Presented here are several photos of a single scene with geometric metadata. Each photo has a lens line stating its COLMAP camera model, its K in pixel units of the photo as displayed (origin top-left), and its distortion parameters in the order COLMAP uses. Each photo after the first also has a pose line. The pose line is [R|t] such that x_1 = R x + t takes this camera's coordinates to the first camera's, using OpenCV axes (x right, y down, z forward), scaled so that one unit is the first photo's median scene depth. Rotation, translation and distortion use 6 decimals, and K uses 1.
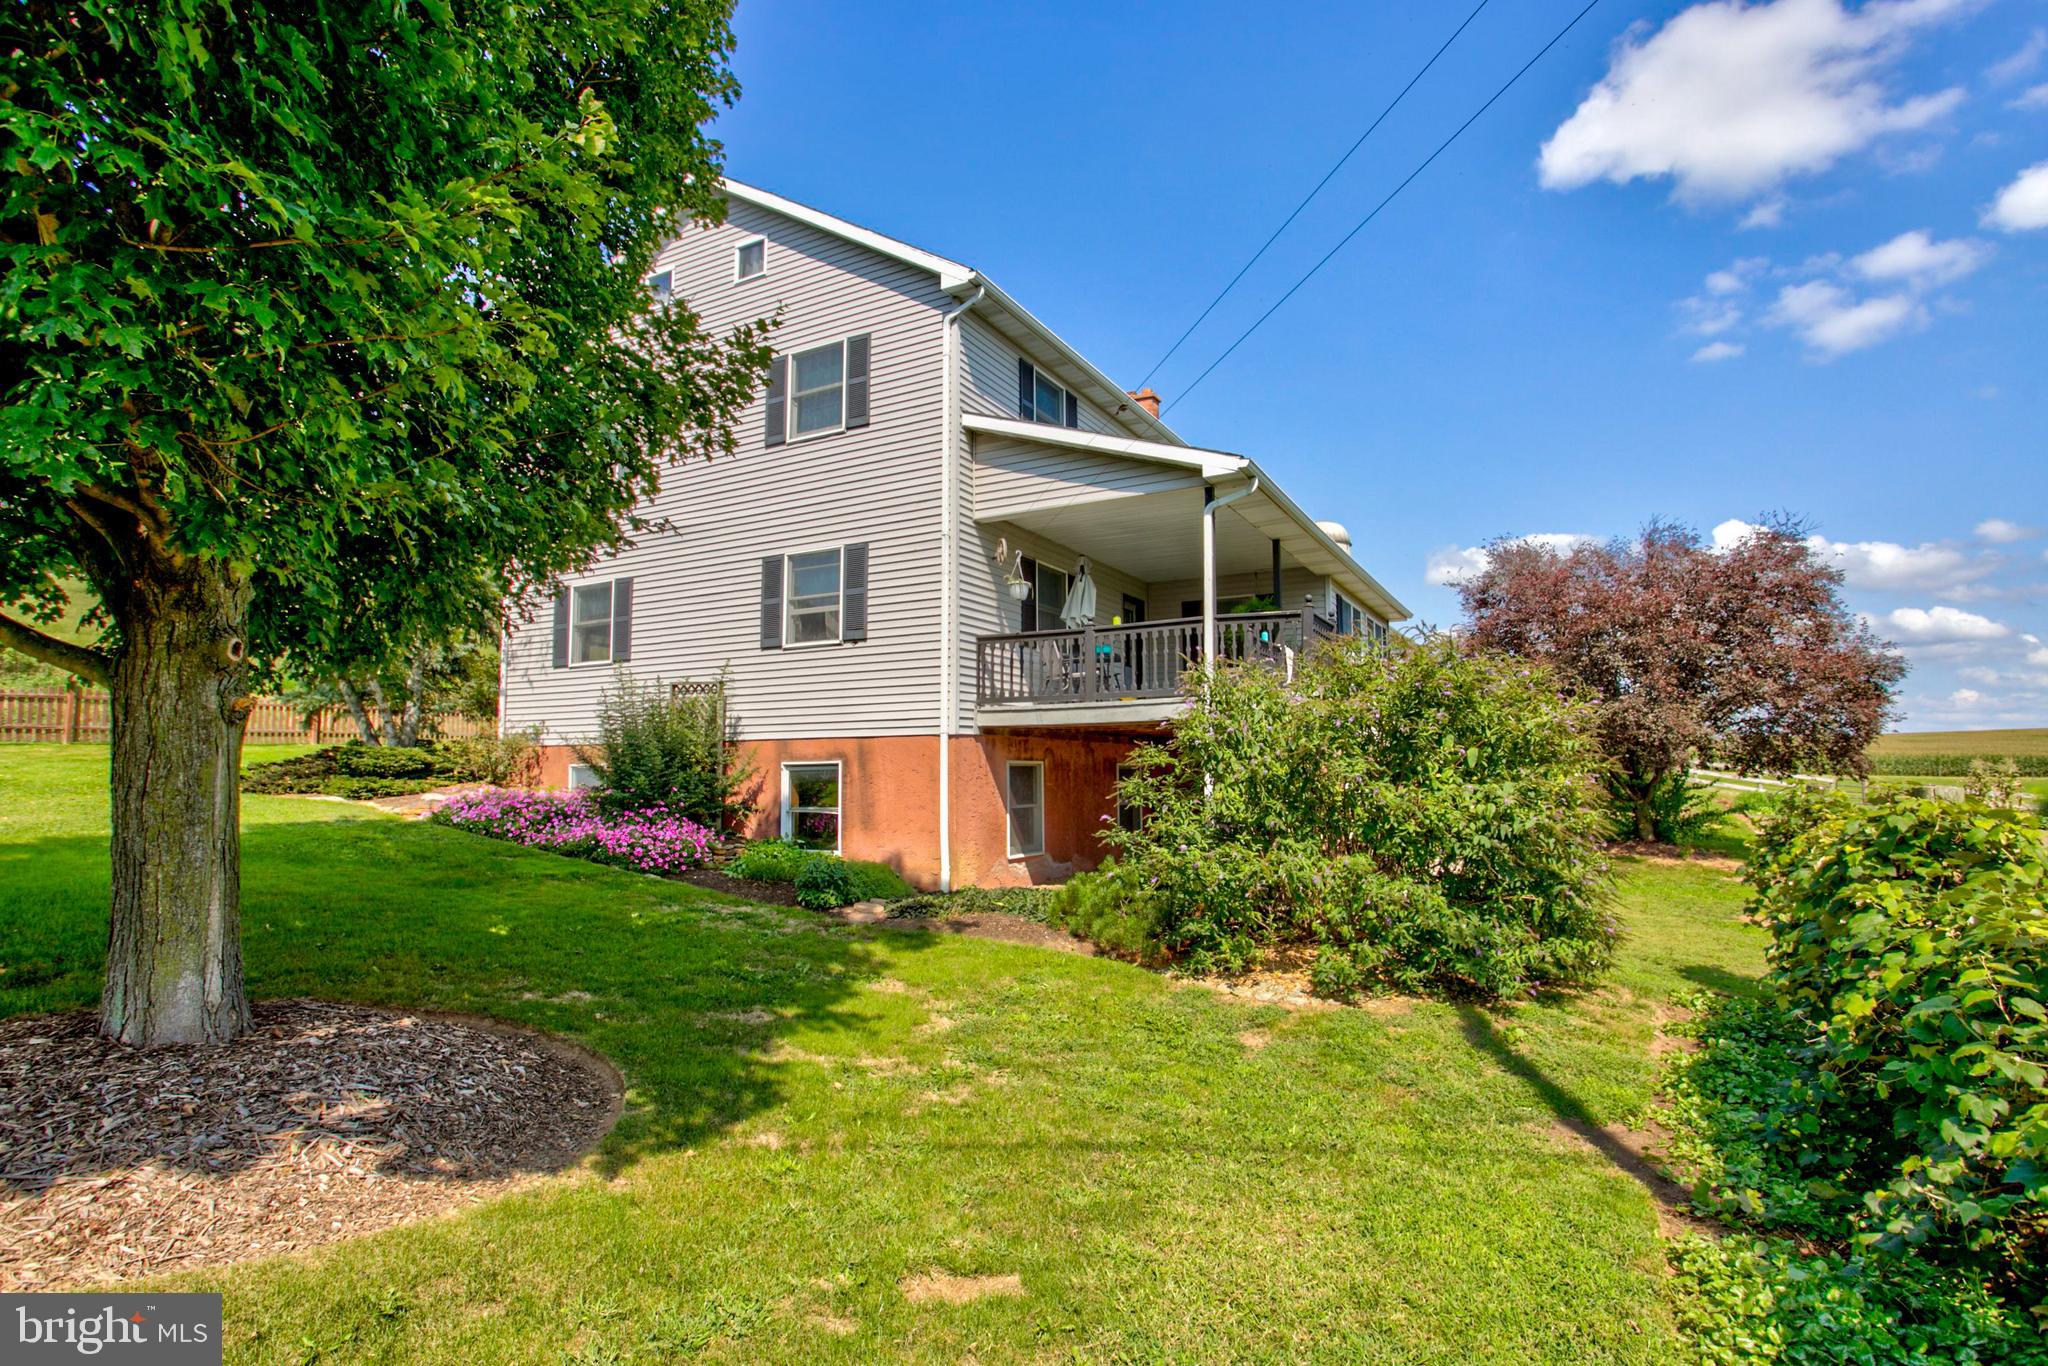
lens RADIAL K [[970.4, 0, 1034.7], [0, 970.4, 696.9], [0, 0, 1]] dist [-0.013163, 0.001464]
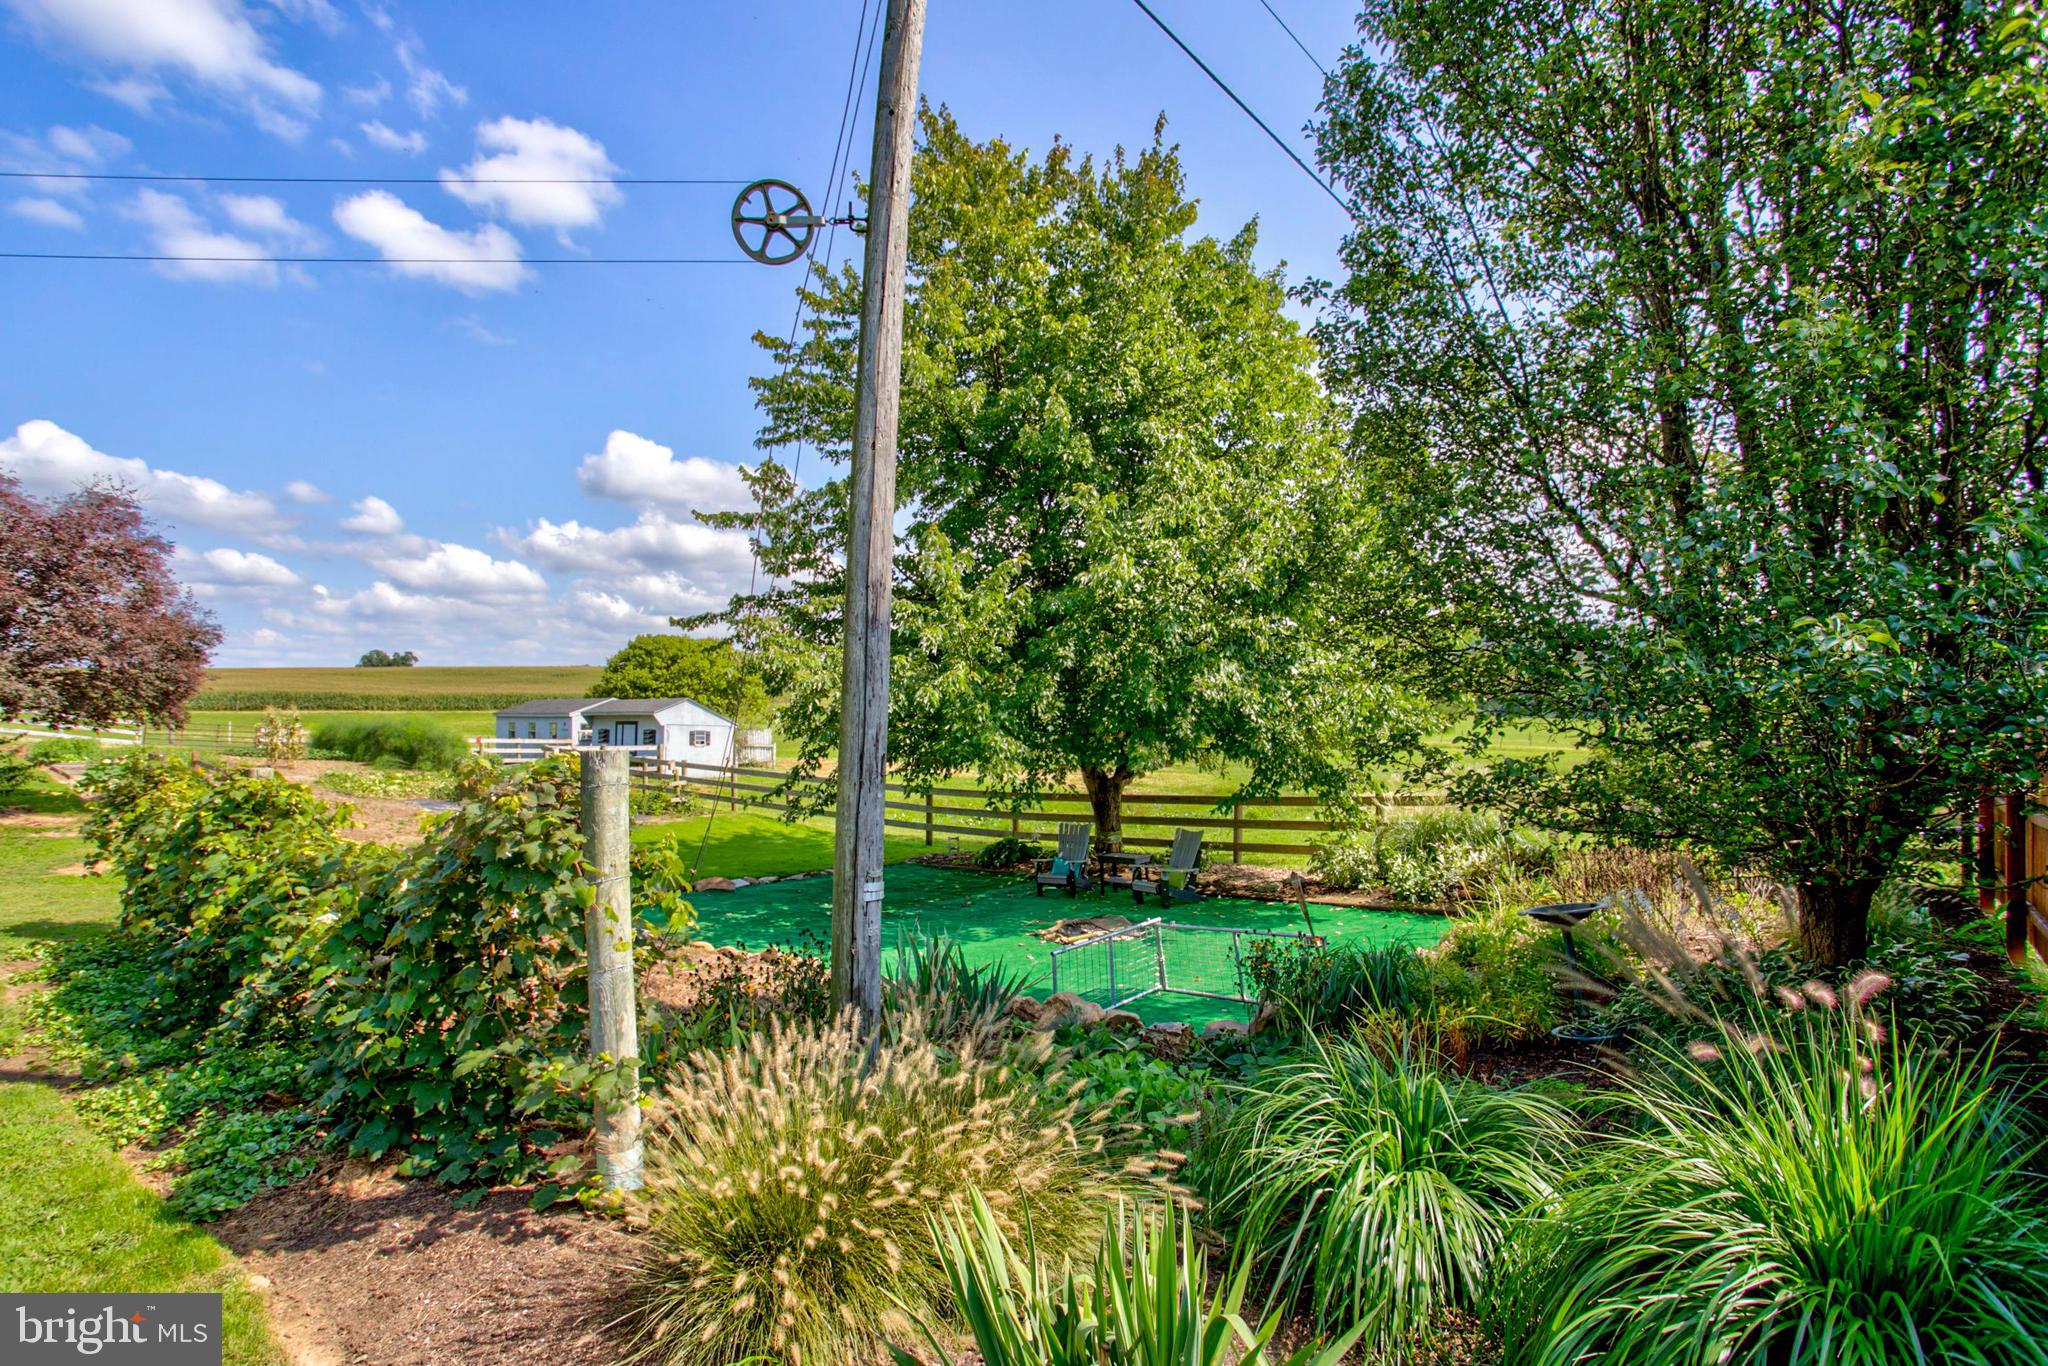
lens RADIAL K [[970.4, 0, 1033.3], [0, 970.4, 682.9], [0, 0, 1]] dist [-0.013163, 0.001464]
pose [[0.121691, 0.010595, 0.992512, -0.529049], [-0.070772, 0.997491, -0.001971, -0.145054], [-0.990042, -0.070002, 0.122135, -0.495110]]
